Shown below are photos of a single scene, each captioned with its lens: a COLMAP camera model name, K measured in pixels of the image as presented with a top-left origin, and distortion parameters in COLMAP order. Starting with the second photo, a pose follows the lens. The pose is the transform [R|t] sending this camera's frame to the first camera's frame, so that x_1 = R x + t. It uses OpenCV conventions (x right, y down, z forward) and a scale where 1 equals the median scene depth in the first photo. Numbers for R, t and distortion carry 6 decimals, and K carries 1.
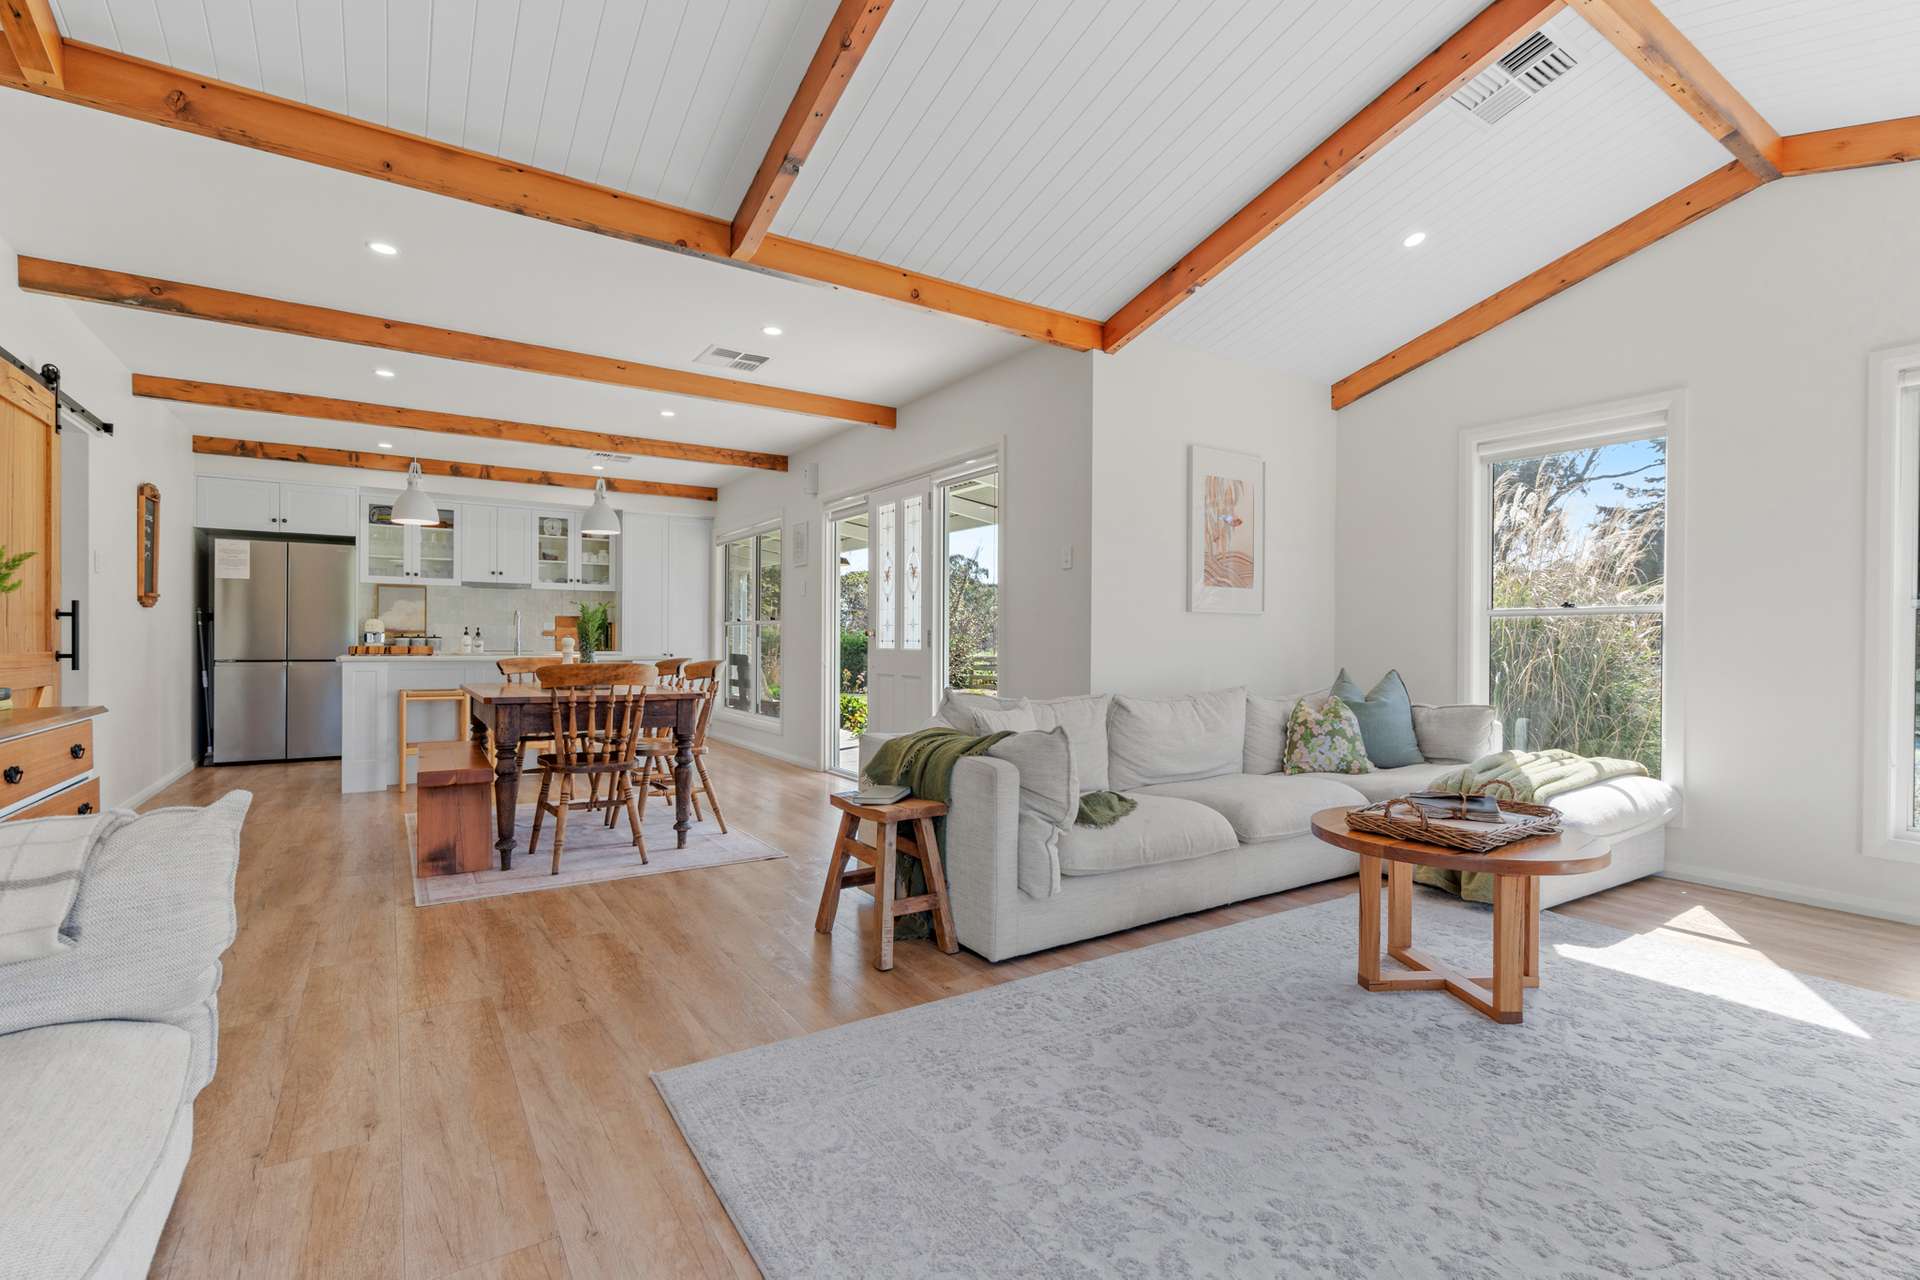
lens RADIAL K [[875.7, 0, 942.9], [0, 875.7, 642.8], [0, 0, 1]] dist [-0.000559, 0.000506]
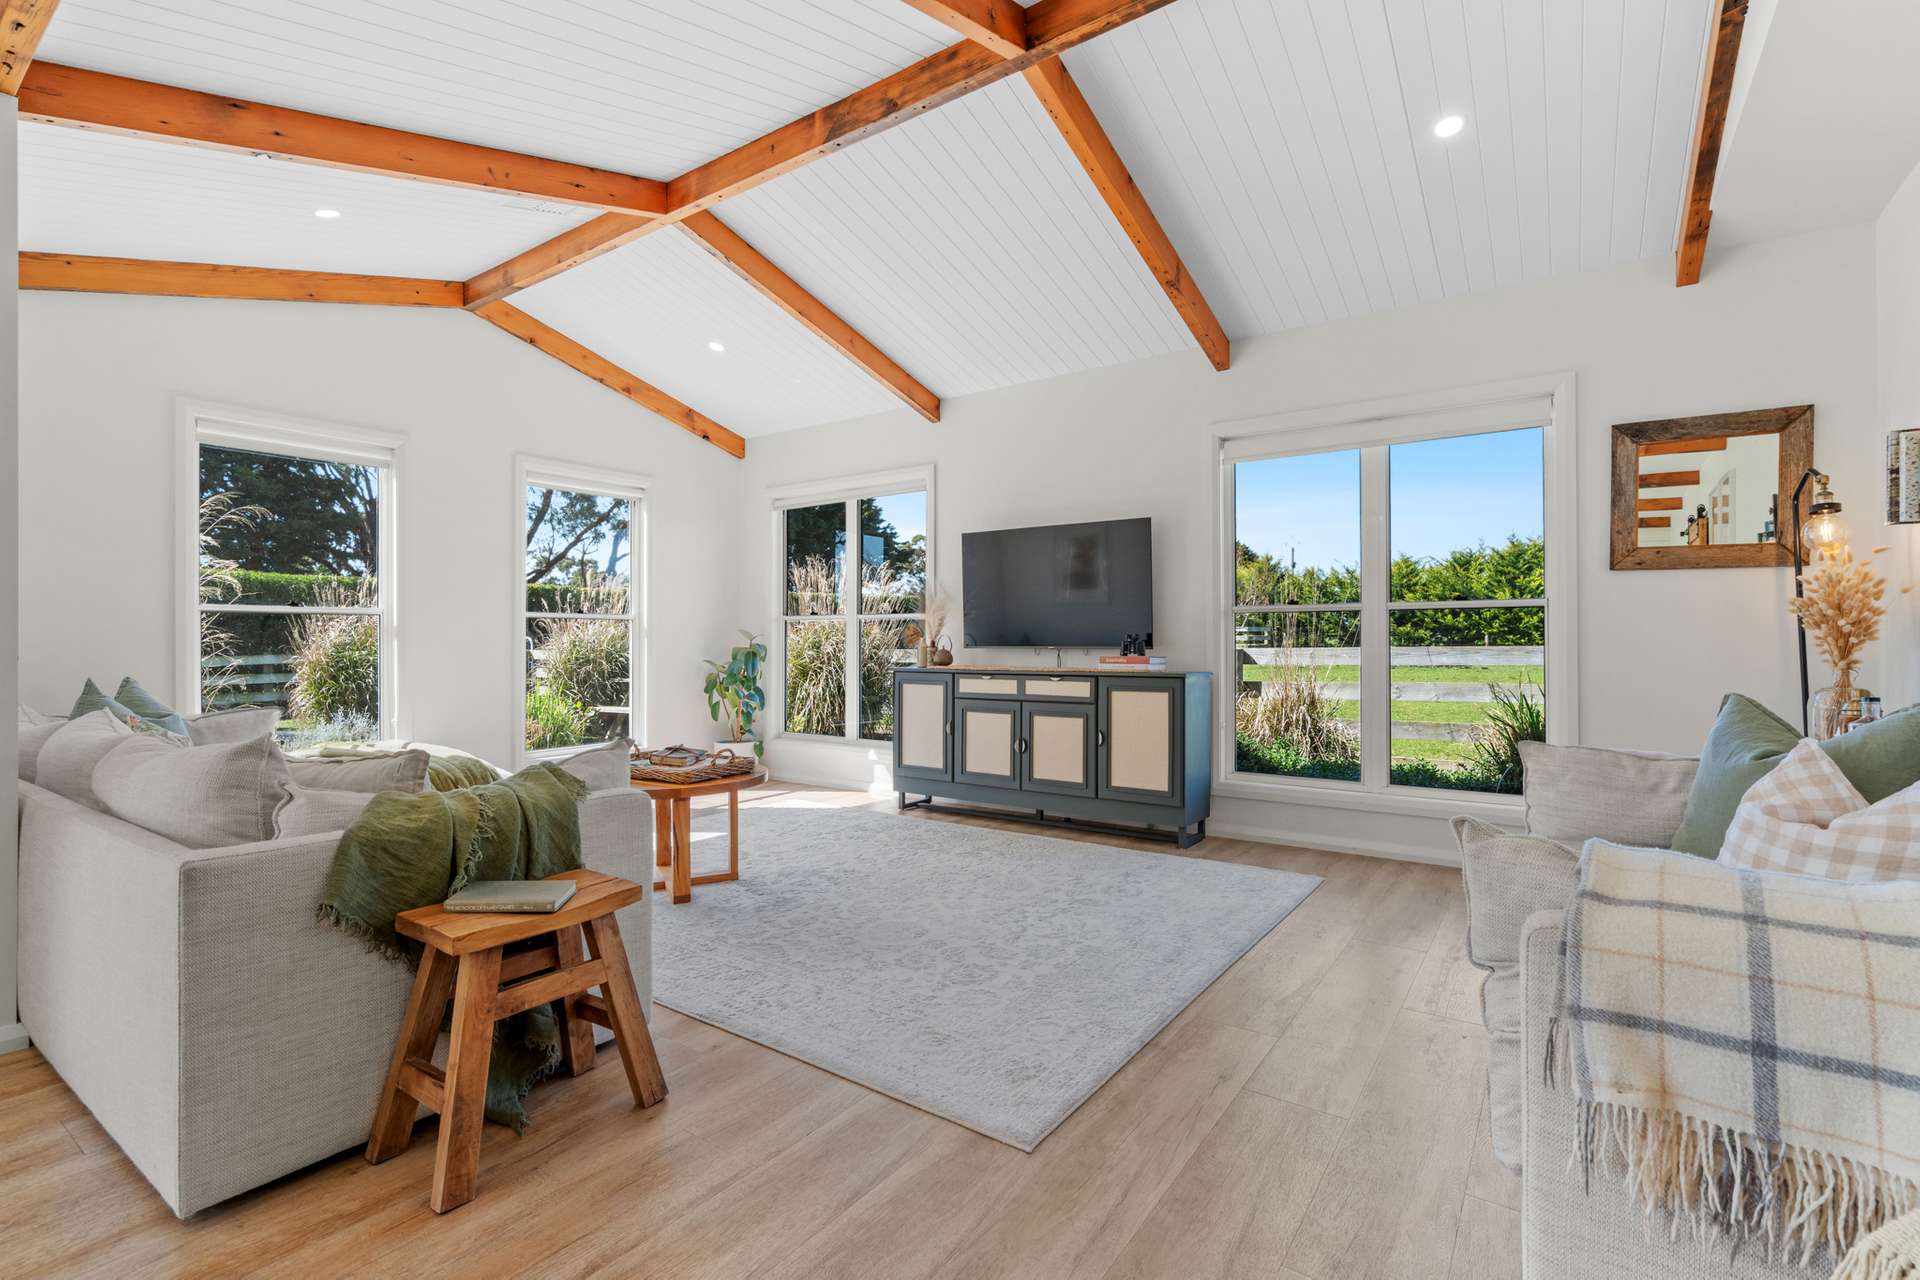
lens RADIAL K [[875.7, 0, 945.3], [0, 875.7, 633.4], [0, 0, 1]] dist [-0.000559, 0.000506]
pose [[-0.361353, -0.001066, 0.932429, -1.123116], [0.006440, 0.999973, 0.003639, -0.016115], [-0.932407, 0.007320, -0.361336, 1.404666]]
